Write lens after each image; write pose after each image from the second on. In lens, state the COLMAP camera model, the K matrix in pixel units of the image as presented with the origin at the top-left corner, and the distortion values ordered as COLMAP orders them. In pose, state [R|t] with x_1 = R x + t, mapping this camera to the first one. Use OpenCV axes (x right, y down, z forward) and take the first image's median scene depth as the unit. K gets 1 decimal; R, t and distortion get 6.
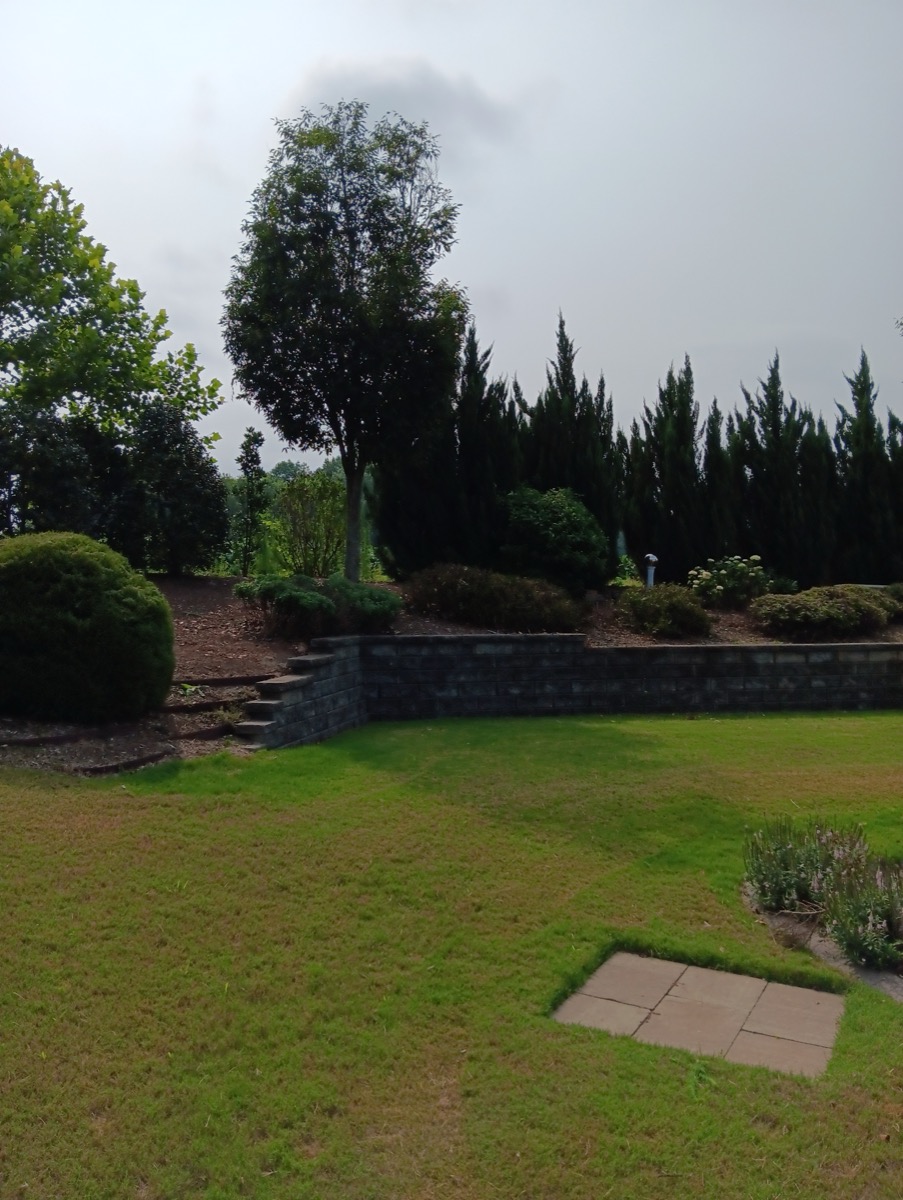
lens RADIAL K [[931.6, 0, 451.5], [0, 931.6, 600.0], [0, 0, 1]] dist [0.133131, -0.311148]
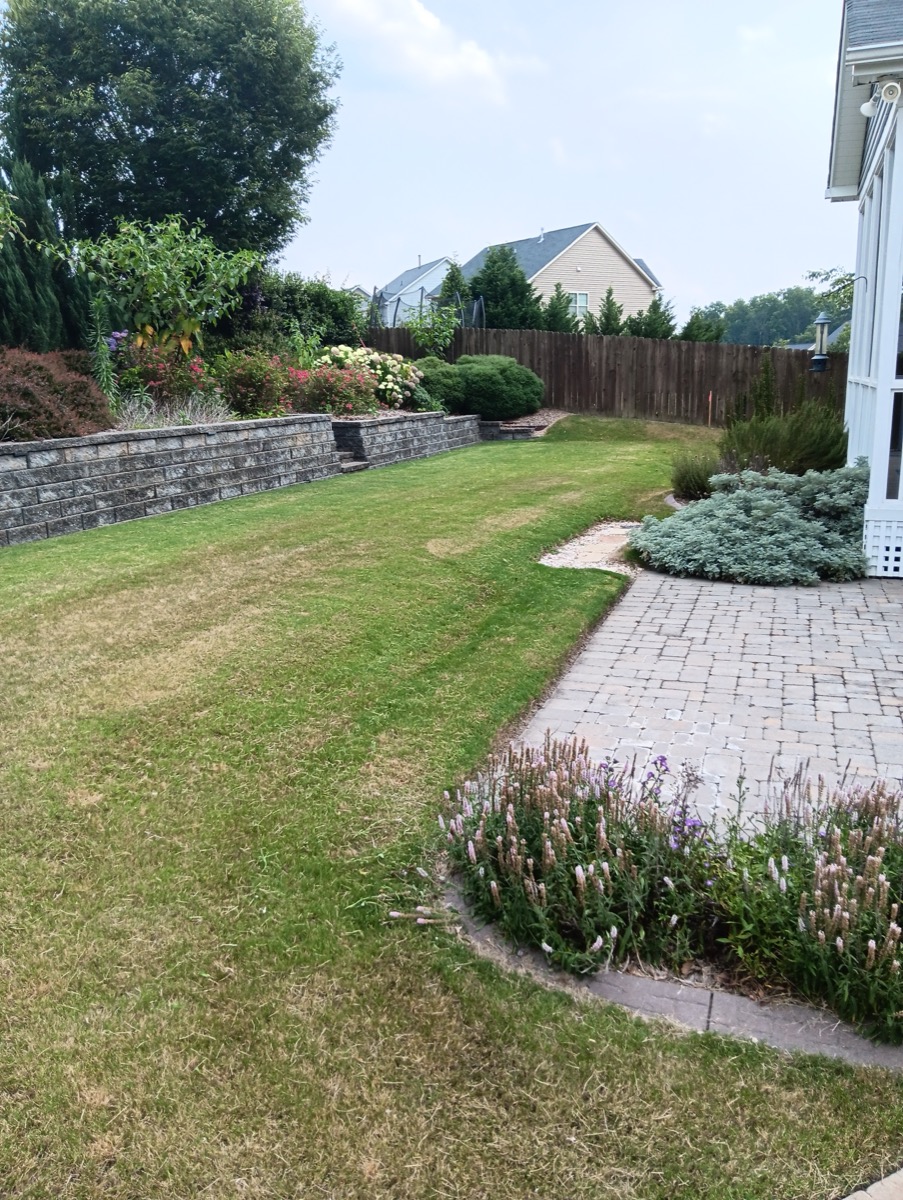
lens RADIAL K [[939.7, 0, 467.3], [0, 939.7, 597.1], [0, 0, 1]] dist [0.138535, -0.324500]
pose [[0.560508, -0.205837, 0.802161, -0.027628], [0.033541, 0.973467, 0.226357, 0.010063], [-0.827469, -0.099970, 0.552540, 0.325552]]
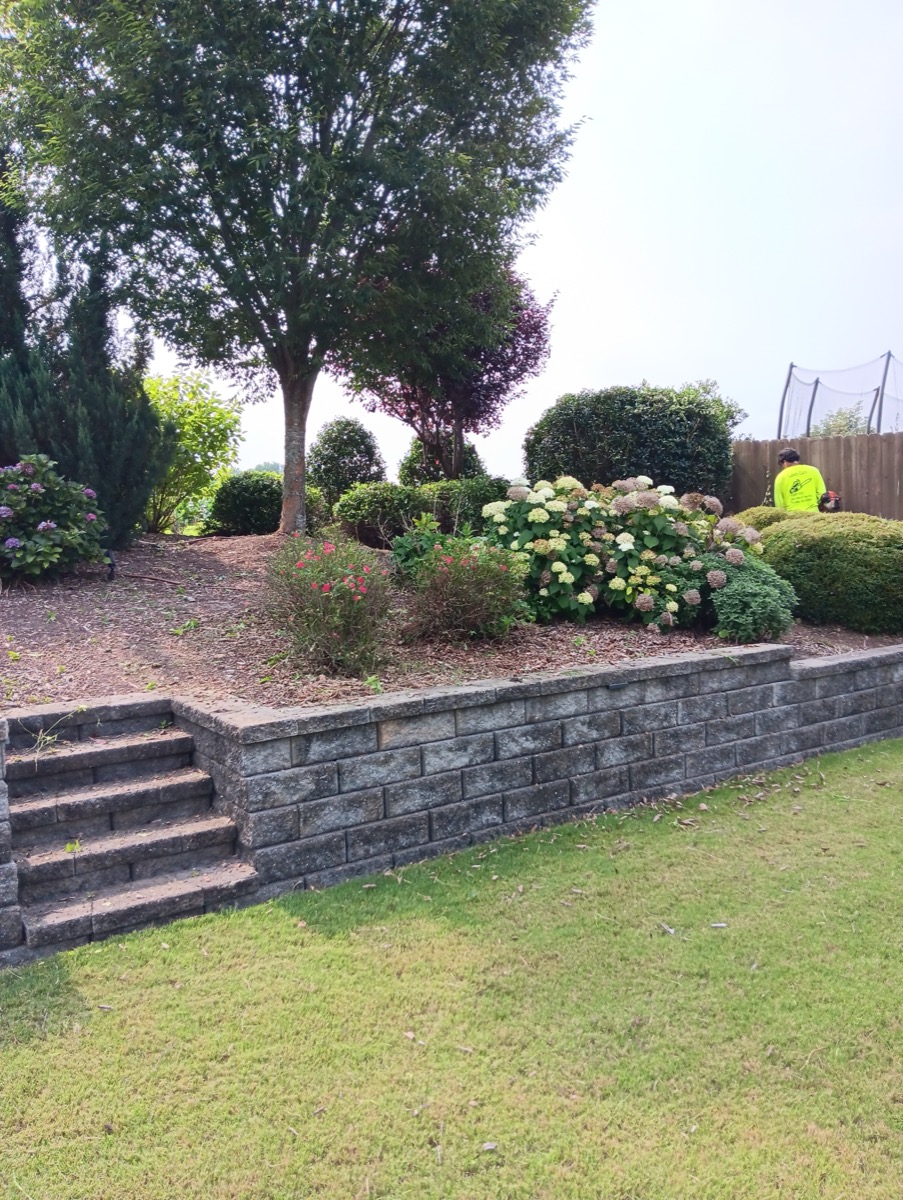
lens RADIAL K [[939.7, 0, 467.3], [0, 939.7, 597.1], [0, 0, 1]] dist [0.138535, -0.324500]
pose [[0.941907, -0.052517, 0.331743, 0.895333], [0.035114, 0.997685, 0.058242, -0.001762], [-0.334034, -0.043209, 0.941570, 0.795395]]
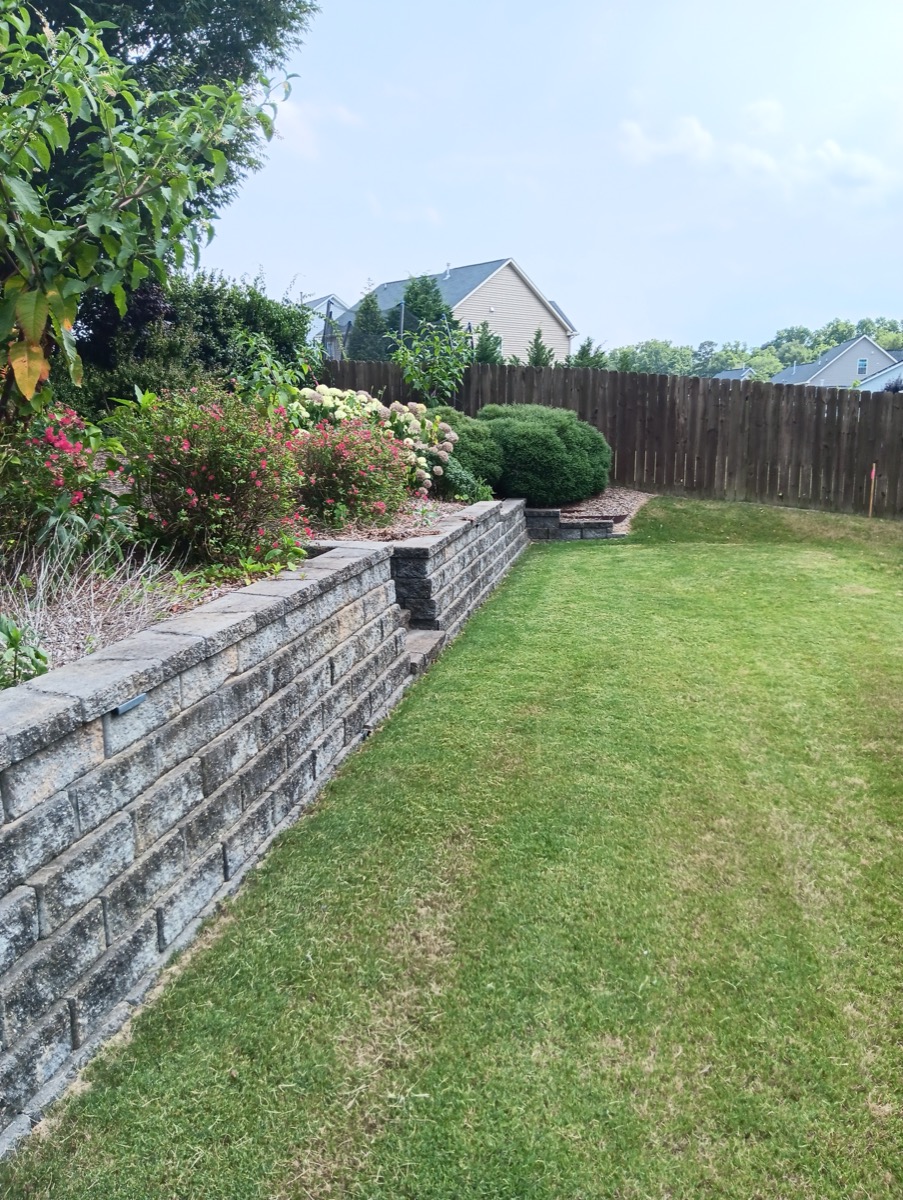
lens RADIAL K [[939.7, 0, 467.3], [0, 939.7, 597.1], [0, 0, 1]] dist [0.138535, -0.324500]
pose [[0.438197, -0.175415, 0.881597, 0.433026], [0.021151, 0.982514, 0.184982, -0.012928], [-0.898630, -0.062412, 0.434245, 0.873188]]
